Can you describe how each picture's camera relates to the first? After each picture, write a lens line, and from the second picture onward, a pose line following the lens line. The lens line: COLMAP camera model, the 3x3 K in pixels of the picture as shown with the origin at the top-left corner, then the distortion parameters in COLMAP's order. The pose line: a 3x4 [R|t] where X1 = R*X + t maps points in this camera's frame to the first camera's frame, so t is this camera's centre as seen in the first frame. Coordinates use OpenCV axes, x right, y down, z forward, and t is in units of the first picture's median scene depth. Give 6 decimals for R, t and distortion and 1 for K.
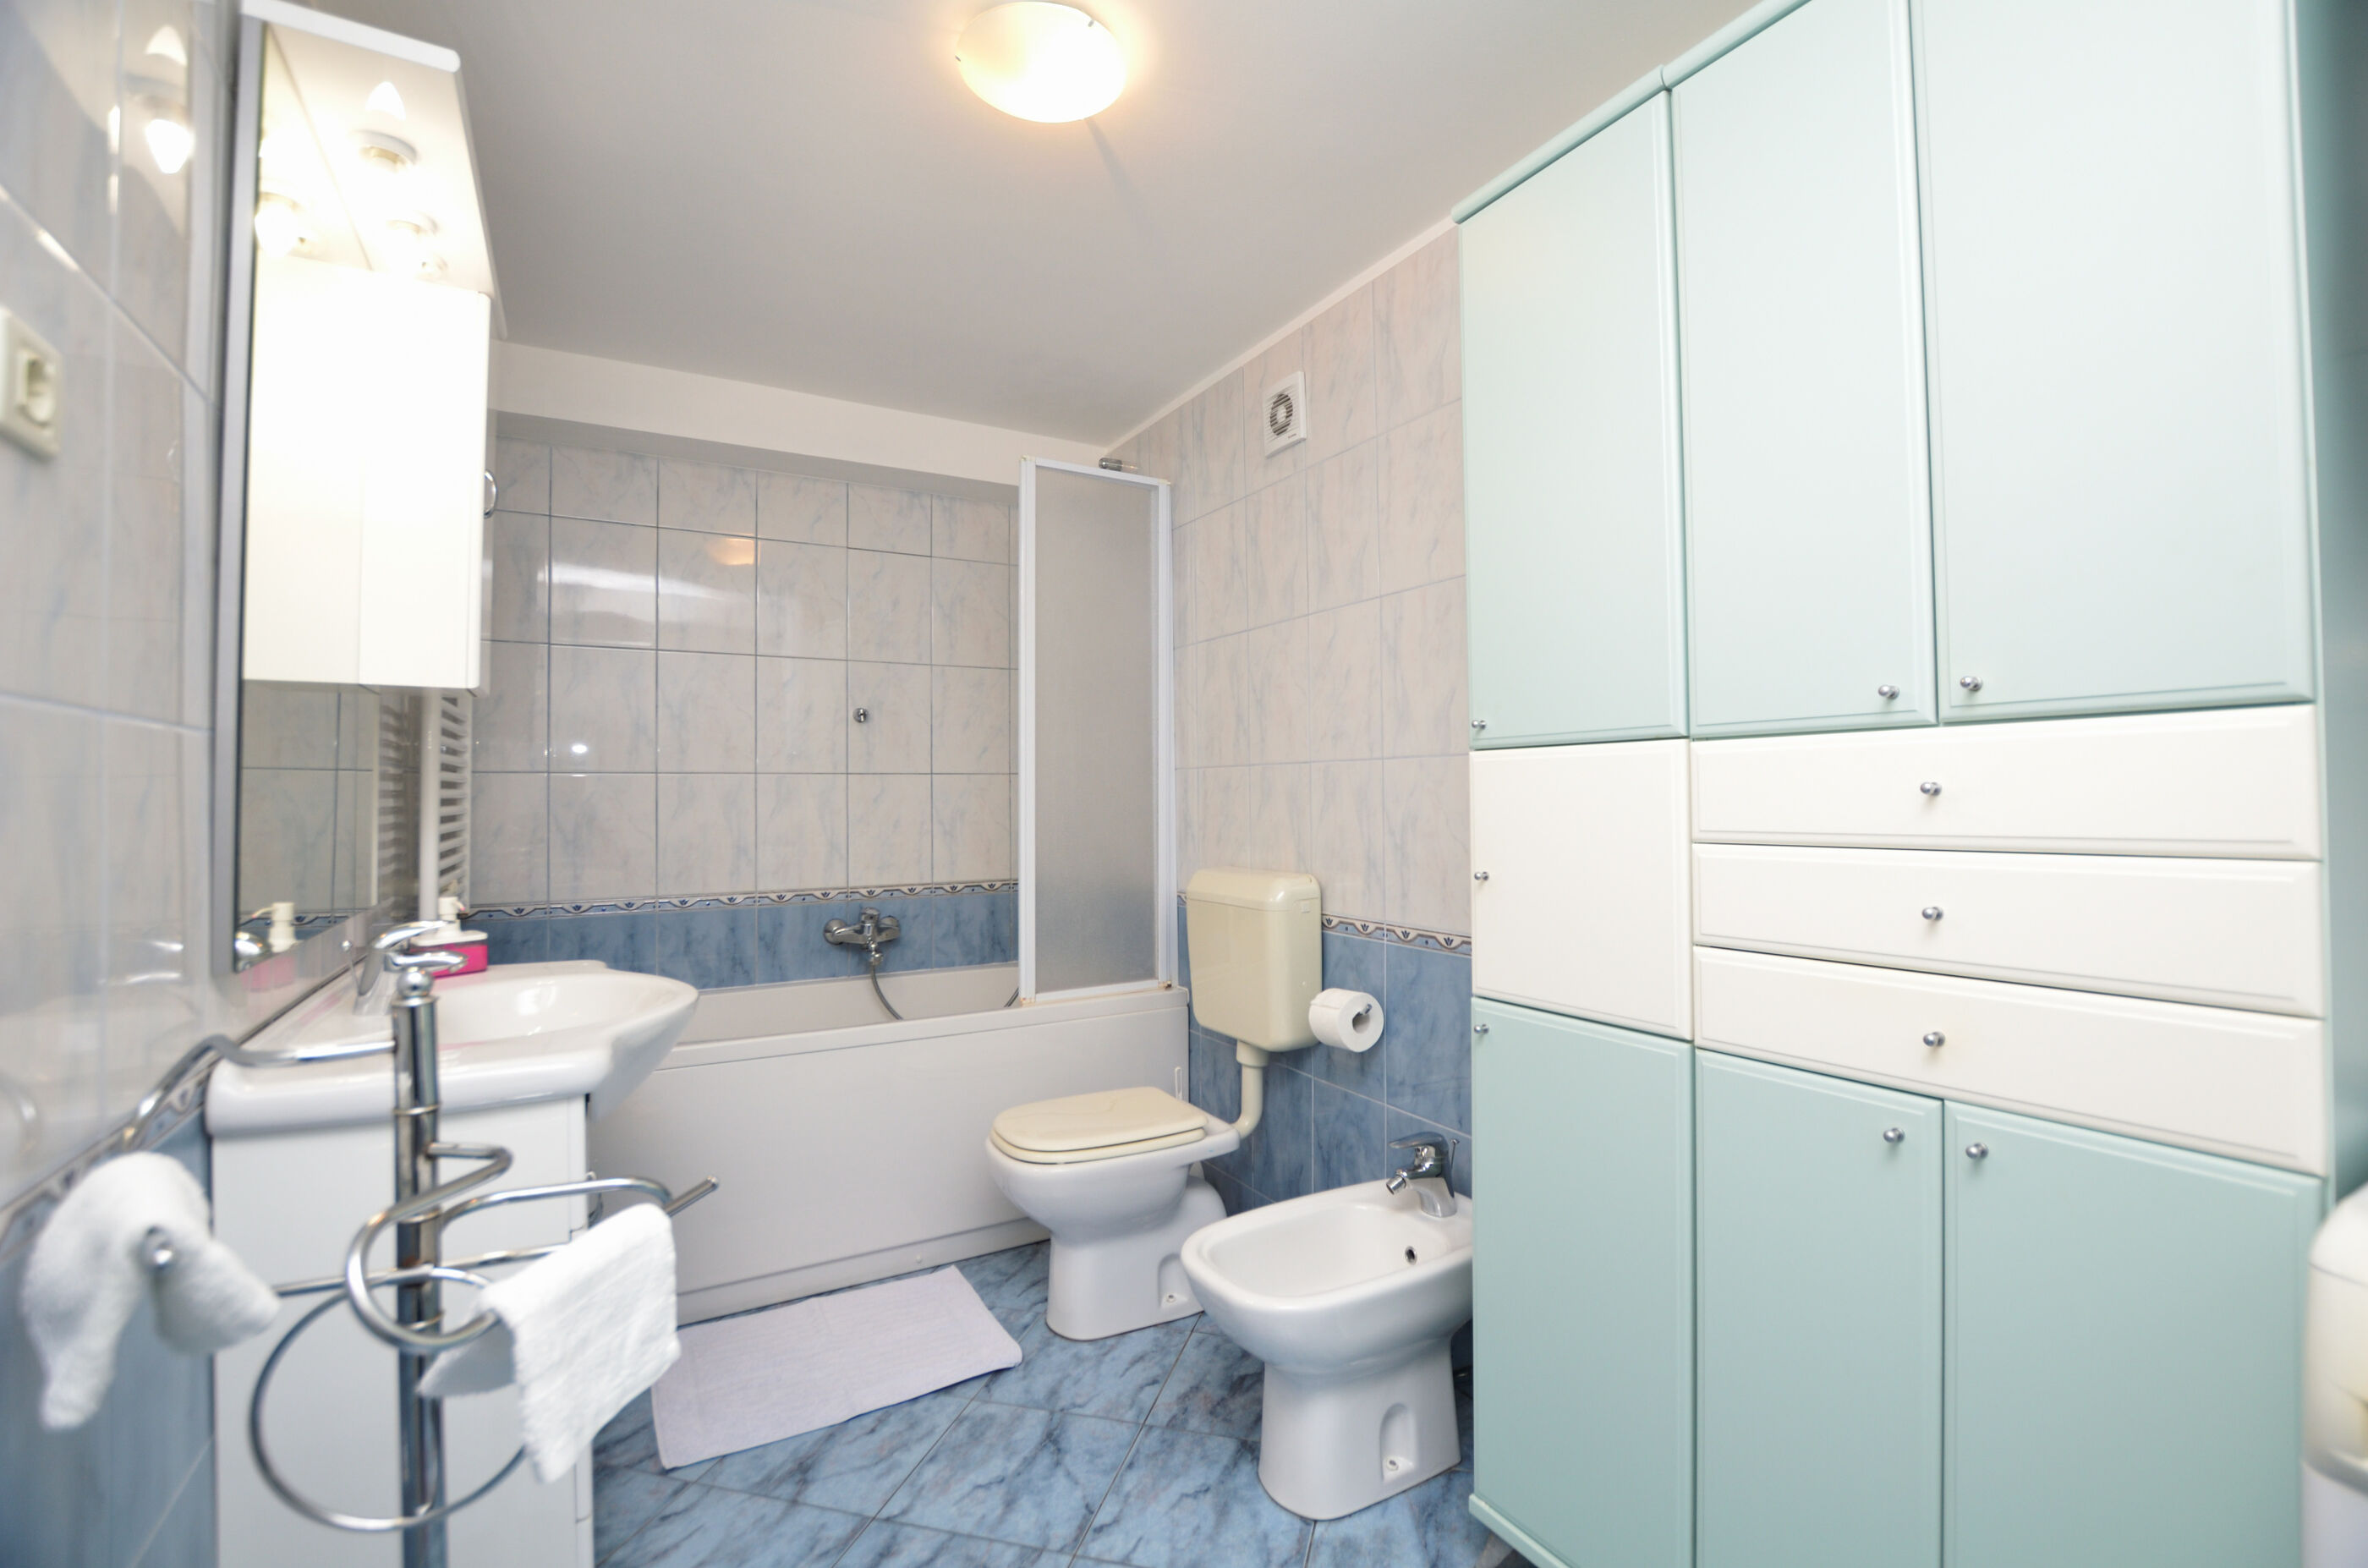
lens RADIAL K [[1046.7, 0, 1206.5], [0, 1046.7, 774.7], [0, 0, 1]] dist [-0.033068, 0.005188]
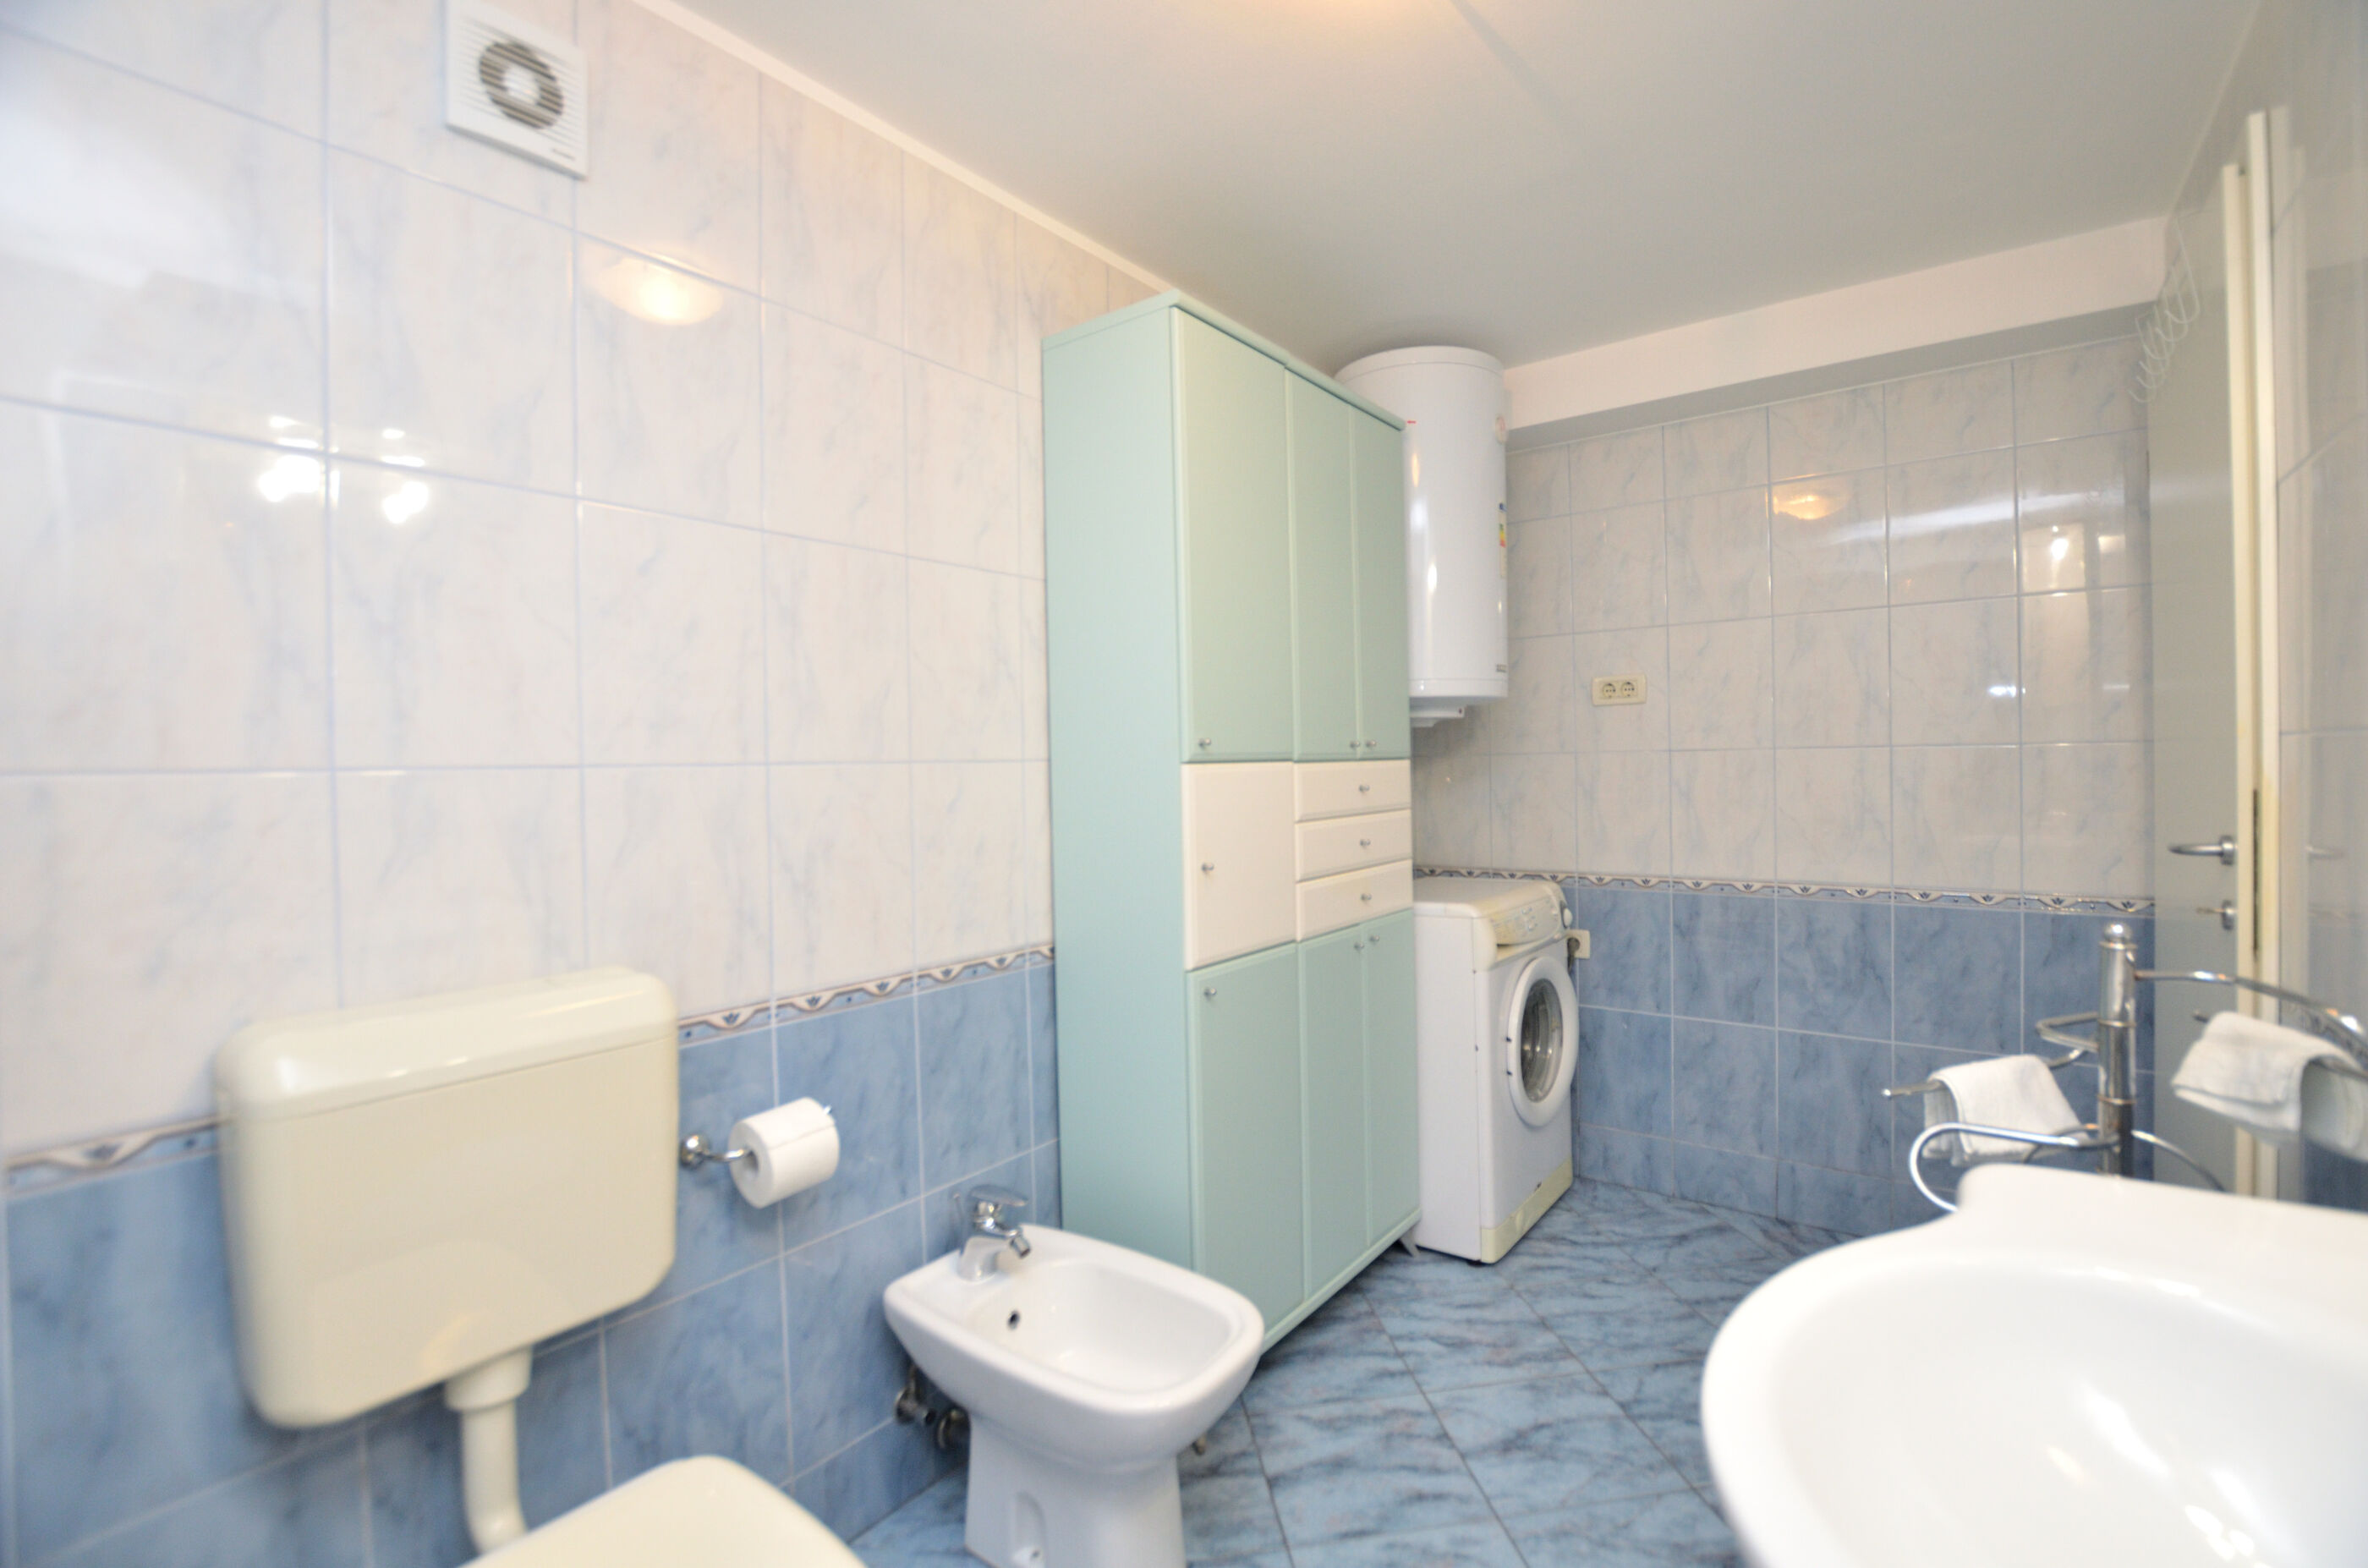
lens RADIAL K [[1046.7, 0, 1206.5], [0, 1046.7, 774.7], [0, 0, 1]] dist [-0.033068, 0.005188]
pose [[-0.387964, 0.008793, 0.921633, -0.449964], [0.008256, 0.999948, -0.006065, -0.001101], [-0.921638, 0.005256, -0.388016, 0.770036]]
